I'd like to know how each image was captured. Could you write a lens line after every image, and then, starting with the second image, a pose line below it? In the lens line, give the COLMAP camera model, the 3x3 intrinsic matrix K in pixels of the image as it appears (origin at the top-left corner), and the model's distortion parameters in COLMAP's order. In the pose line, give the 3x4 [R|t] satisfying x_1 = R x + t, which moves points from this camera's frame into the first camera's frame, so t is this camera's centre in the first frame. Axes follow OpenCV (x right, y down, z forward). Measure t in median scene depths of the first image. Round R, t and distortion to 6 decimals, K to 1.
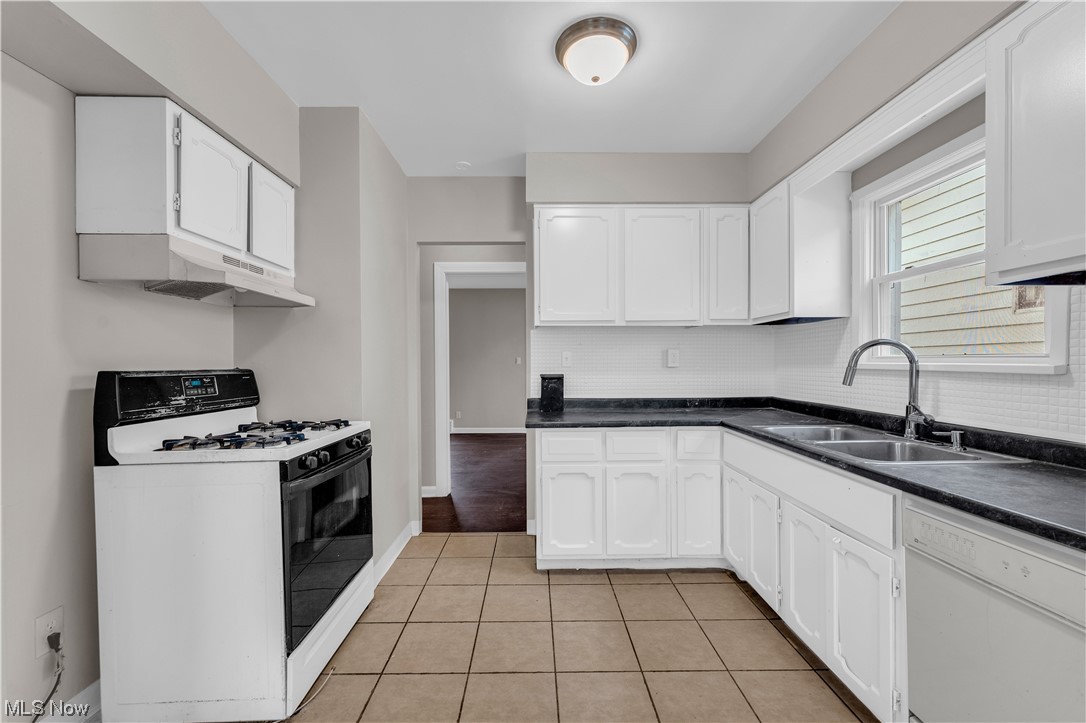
lens RADIAL K [[438.5, 0, 538.0], [0, 438.5, 366.8], [0, 0, 1]] dist [0.000181, 0.000024]
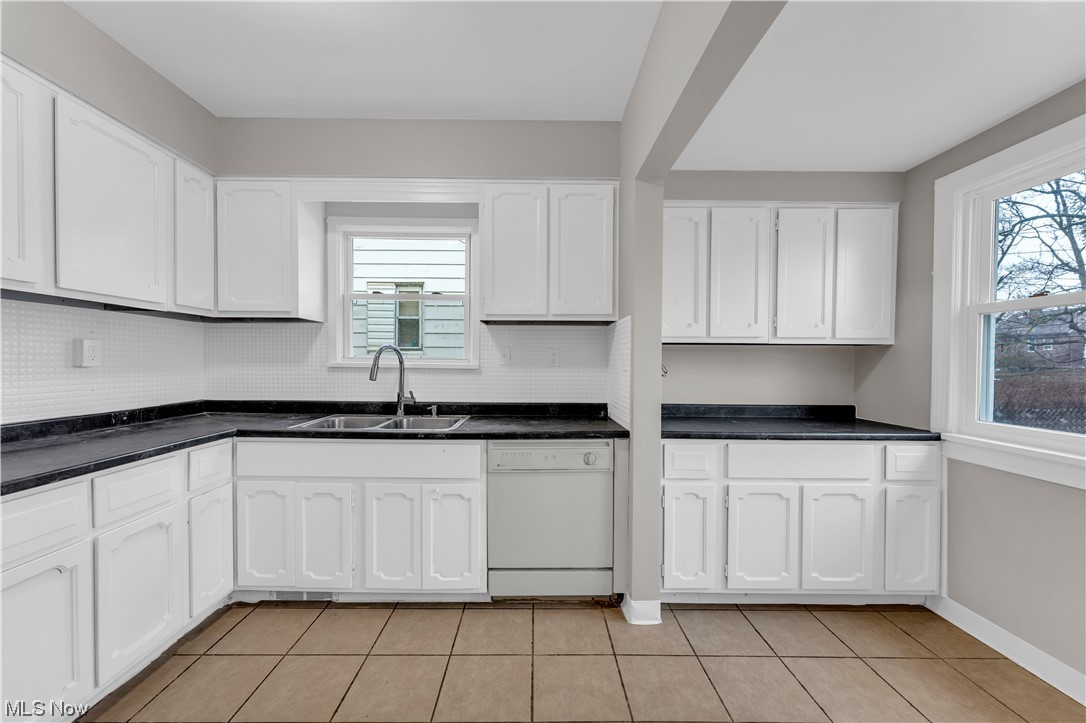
lens RADIAL K [[438.5, 0, 538.0], [0, 438.5, 366.8], [0, 0, 1]] dist [0.000181, 0.000024]
pose [[0.001660, -0.007942, 0.999967, -0.485151], [0.002787, 0.999965, 0.007937, -0.004651], [-0.999995, 0.002774, 0.001682, 0.466166]]
